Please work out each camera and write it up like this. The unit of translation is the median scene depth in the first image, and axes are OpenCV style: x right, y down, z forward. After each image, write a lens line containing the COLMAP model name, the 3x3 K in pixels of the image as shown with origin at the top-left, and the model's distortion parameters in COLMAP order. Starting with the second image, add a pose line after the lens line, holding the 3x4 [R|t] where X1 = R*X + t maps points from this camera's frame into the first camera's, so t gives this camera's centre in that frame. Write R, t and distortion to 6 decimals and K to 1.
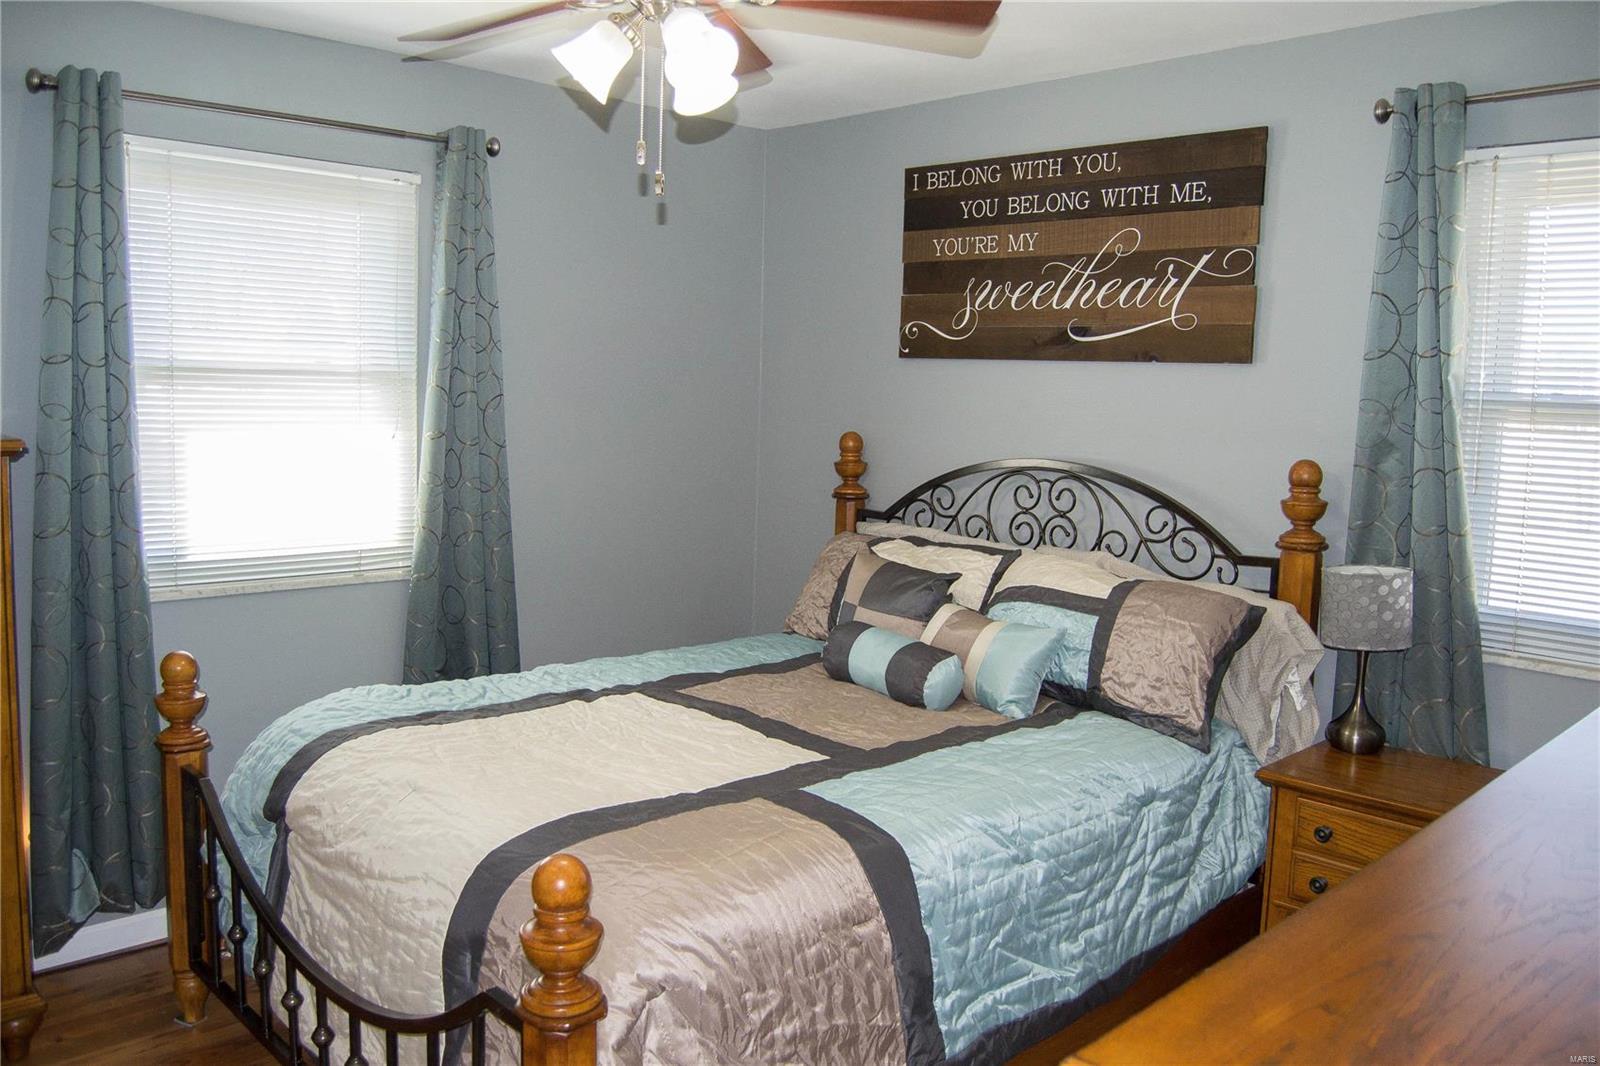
lens RADIAL K [[1266.8, 0, 795.7], [0, 1266.8, 524.3], [0, 0, 1]] dist [-0.092918, 0.032415]
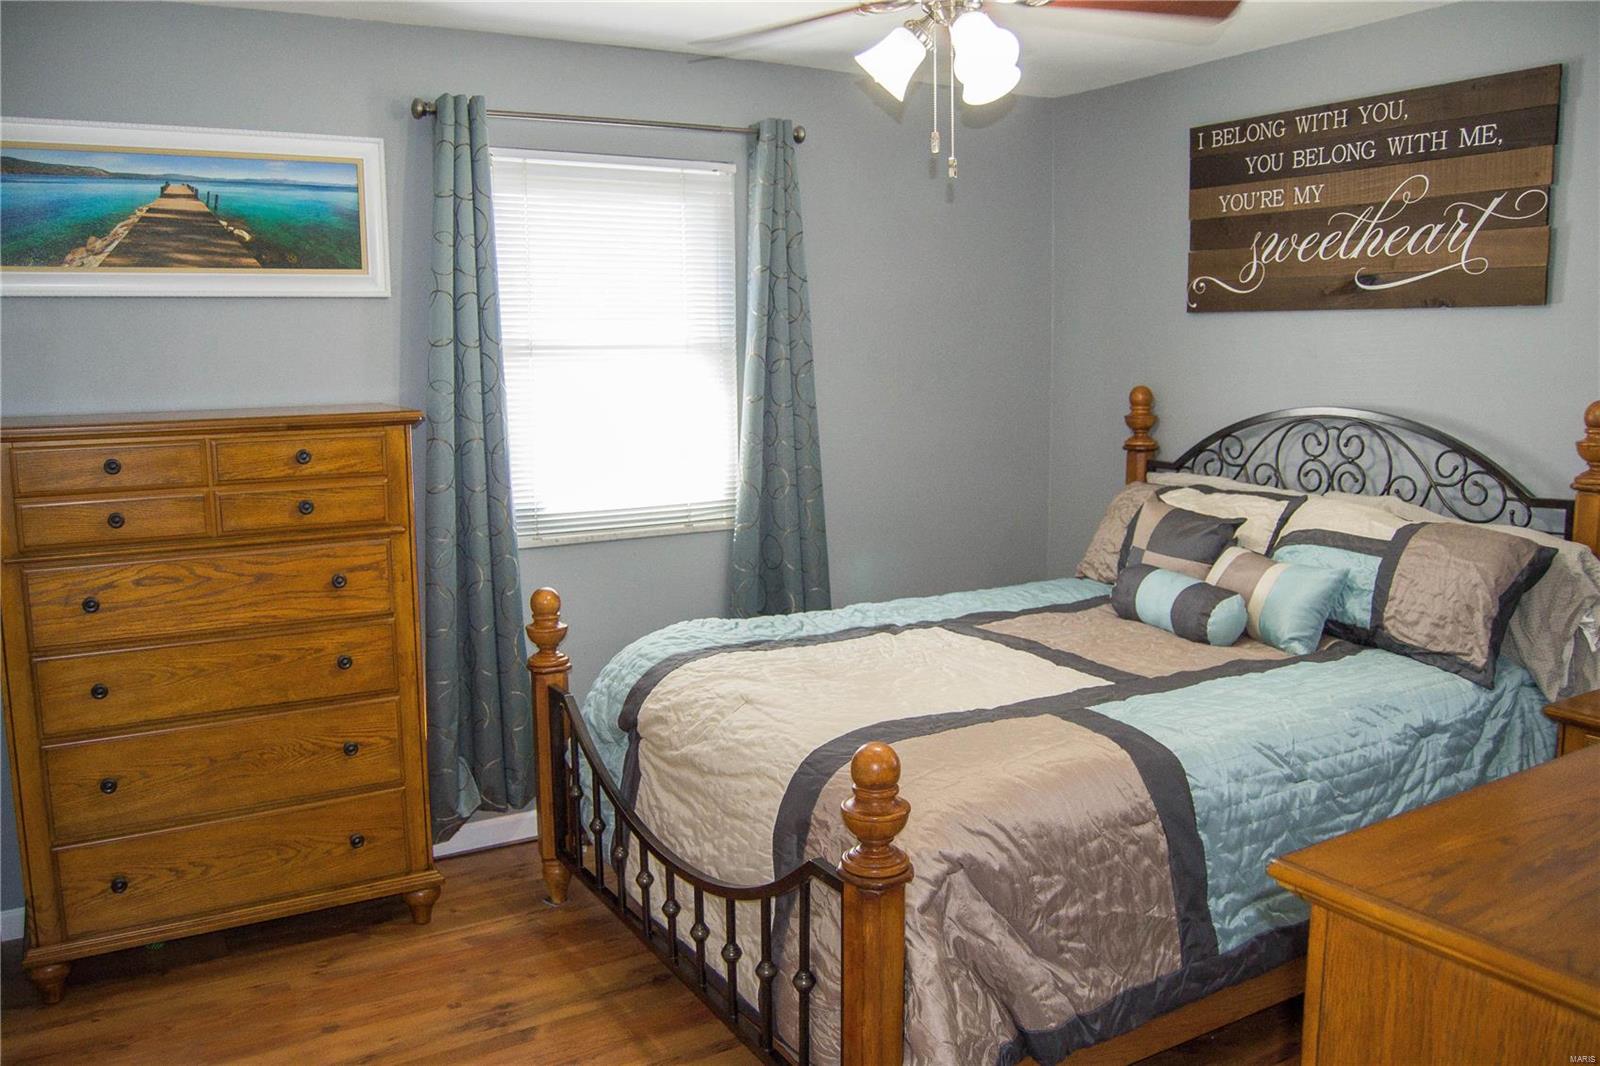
lens RADIAL K [[1266.8, 0, 789.5], [0, 1266.8, 521.3], [0, 0, 1]] dist [-0.092918, 0.032415]
pose [[0.971249, -0.006835, -0.237966, 0.011652], [0.012959, 0.999624, 0.024180, 0.012748], [0.237712, -0.026569, 0.970972, -0.100092]]
